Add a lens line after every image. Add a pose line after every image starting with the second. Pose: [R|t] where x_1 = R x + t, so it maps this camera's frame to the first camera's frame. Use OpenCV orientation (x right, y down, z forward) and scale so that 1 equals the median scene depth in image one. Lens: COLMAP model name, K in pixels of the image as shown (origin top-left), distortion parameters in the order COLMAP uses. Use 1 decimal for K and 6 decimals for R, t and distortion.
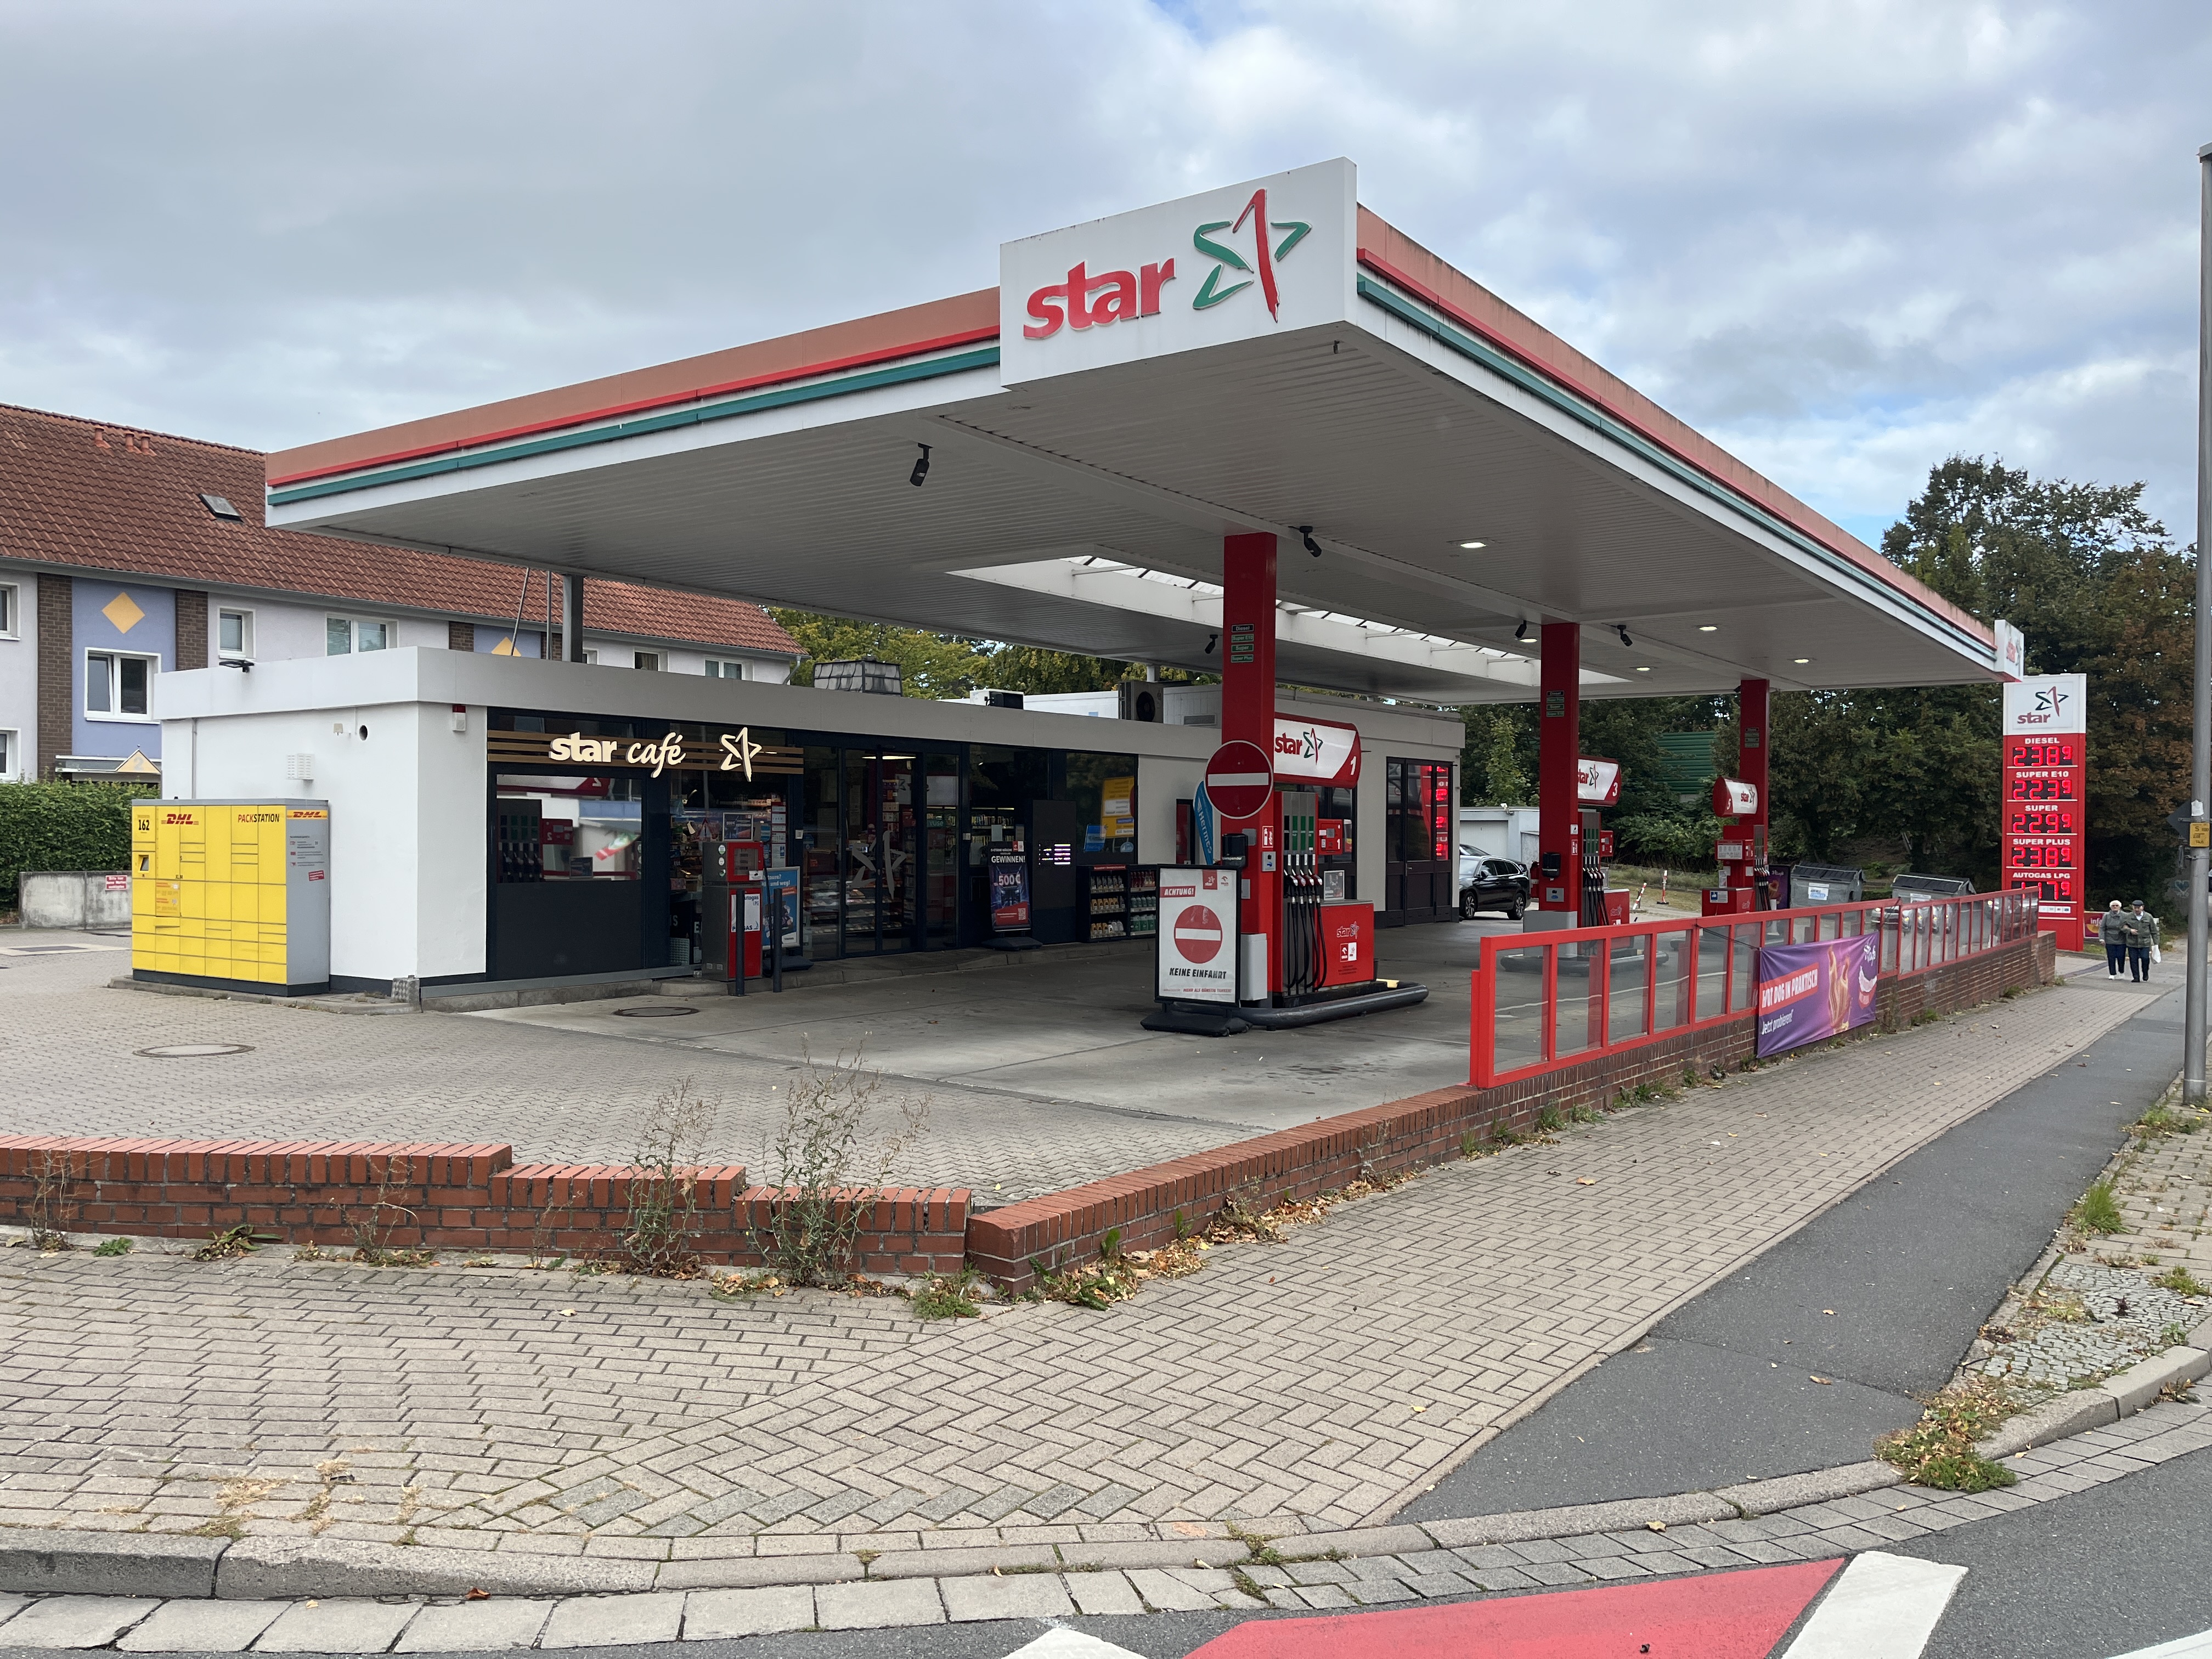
lens RADIAL K [[1641.9, 0, 1106.0], [0, 1641.9, 829.5], [0, 0, 1]] dist [0.038955, -0.000737]
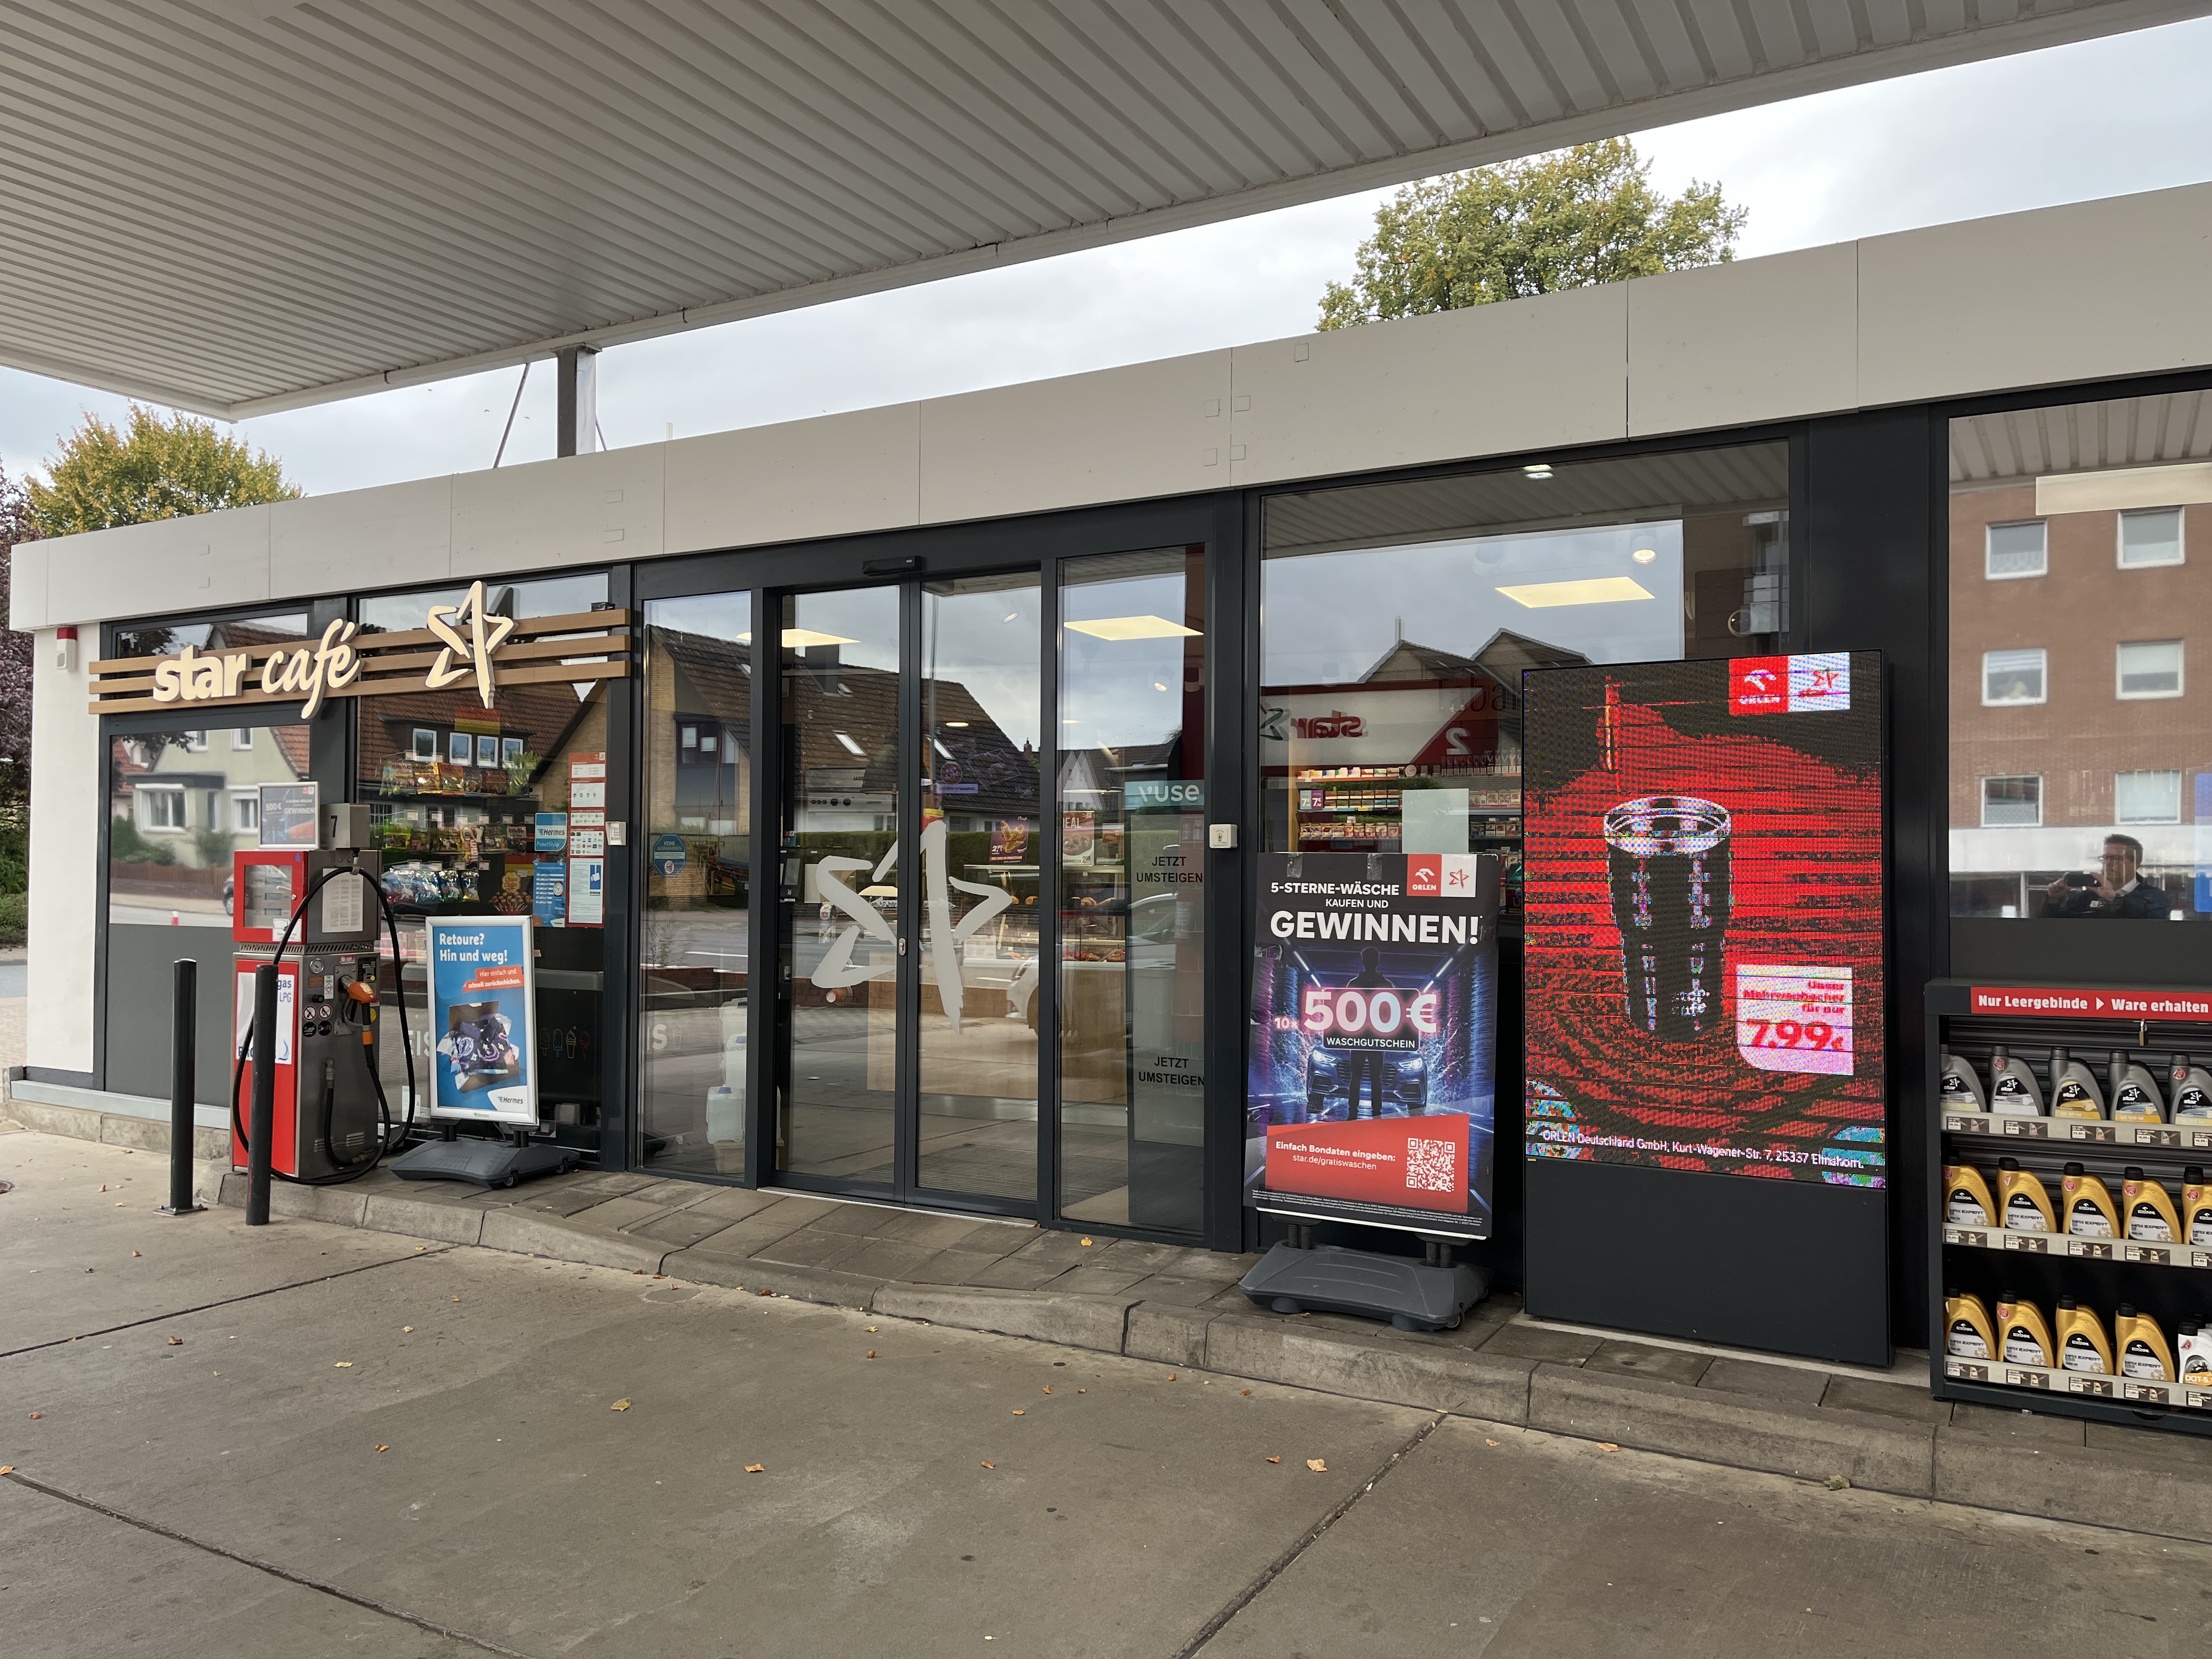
lens RADIAL K [[1641.9, 0, 1106.0], [0, 1641.9, 829.5], [0, 0, 1]] dist [0.038955, -0.000737]
pose [[0.101277, -0.021863, -0.994618, 0.228642], [0.000101, 0.999759, -0.021966, 0.011303], [0.994858, 0.002124, 0.101255, 1.186735]]
